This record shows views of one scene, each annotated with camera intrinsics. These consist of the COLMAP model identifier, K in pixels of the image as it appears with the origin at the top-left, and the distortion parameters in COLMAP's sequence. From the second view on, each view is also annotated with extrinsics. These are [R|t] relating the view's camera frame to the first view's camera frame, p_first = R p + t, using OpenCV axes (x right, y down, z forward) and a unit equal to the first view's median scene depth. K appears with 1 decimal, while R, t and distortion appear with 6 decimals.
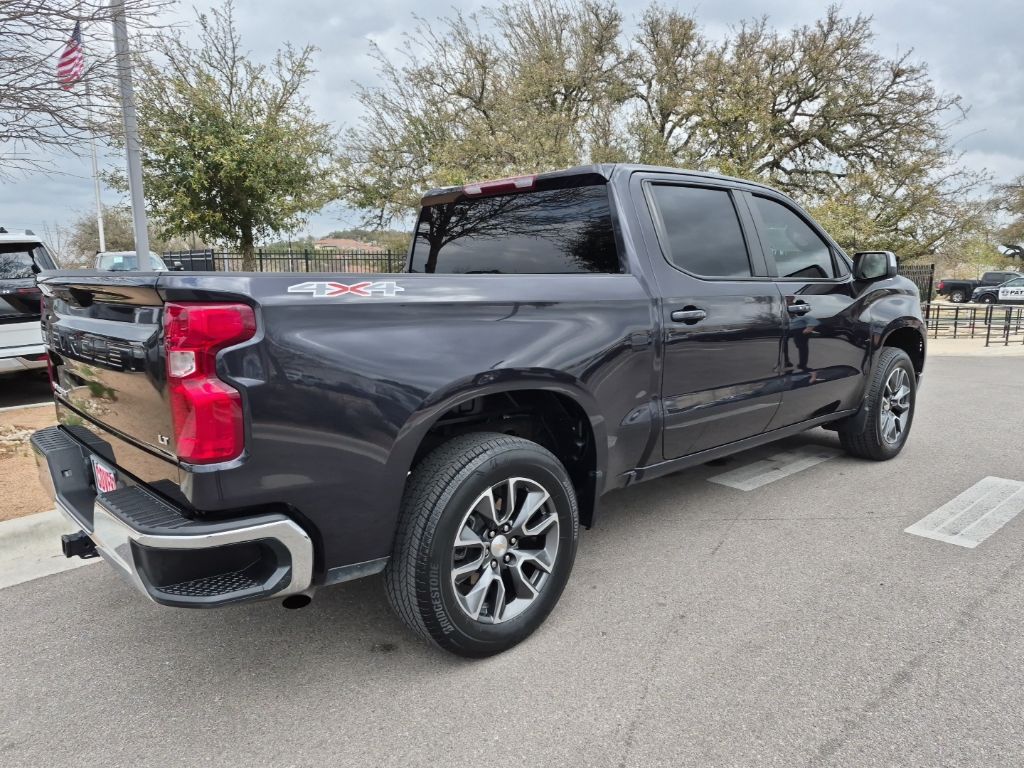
lens RADIAL K [[699.5, 0, 521.5], [0, 699.5, 381.9], [0, 0, 1]] dist [0.091300, -0.097416]
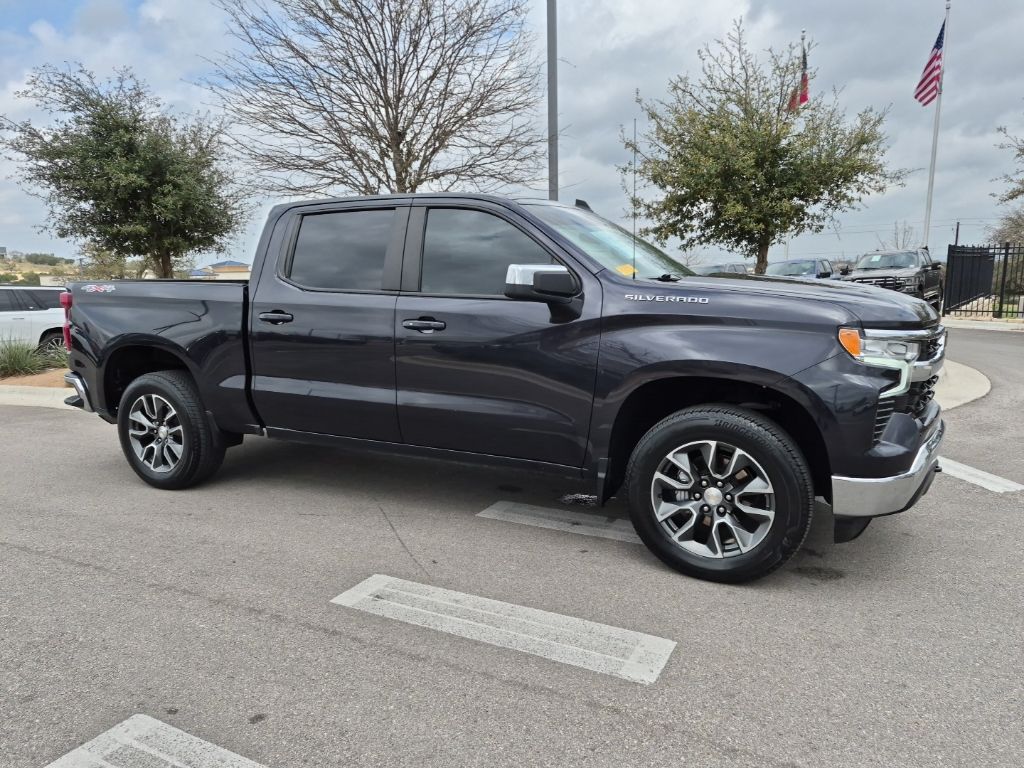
lens RADIAL K [[705.3, 0, 531.3], [0, 705.3, 401.7], [0, 0, 1]] dist [0.078859, -0.074549]
pose [[0.360698, 0.170570, -0.916953, 1.415838], [-0.140074, 0.981891, 0.127550, -0.152097], [0.922104, 0.082434, 0.378059, 0.826280]]
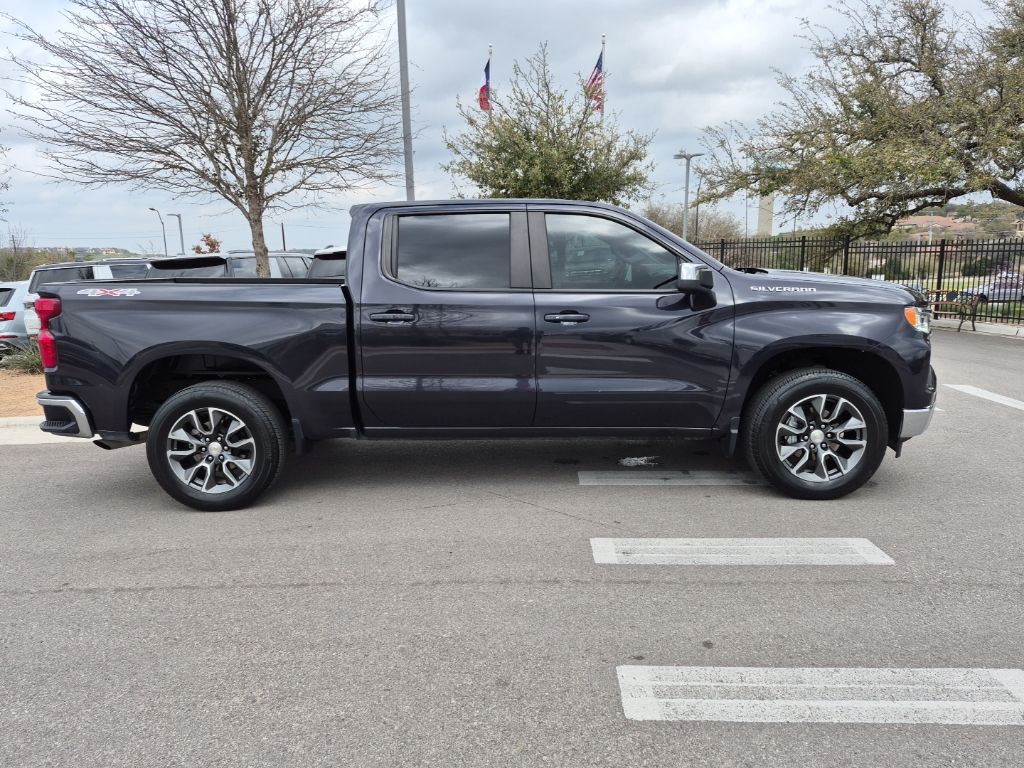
lens RADIAL K [[701.0, 0, 519.5], [0, 701.0, 383.8], [0, 0, 1]] dist [0.075251, -0.072127]
pose [[0.730670, 0.117059, -0.672620, 1.128370], [-0.099773, 0.992923, 0.064419, -0.068966], [0.675401, 0.020040, 0.737179, 0.174728]]
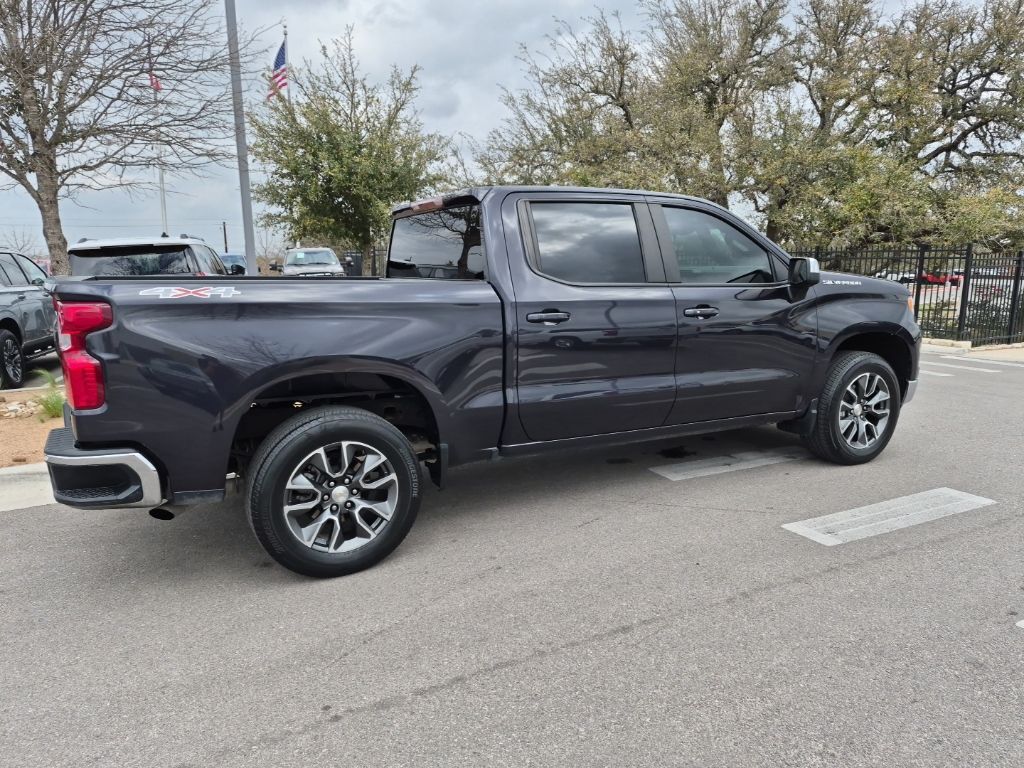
lens RADIAL K [[701.0, 0, 519.5], [0, 701.0, 383.8], [0, 0, 1]] dist [0.075251, -0.072127]
pose [[0.966748, 0.046693, -0.251431, 0.419799], [-0.043056, 0.998873, 0.019951, -0.004618], [0.252079, -0.008462, 0.967670, -0.110138]]
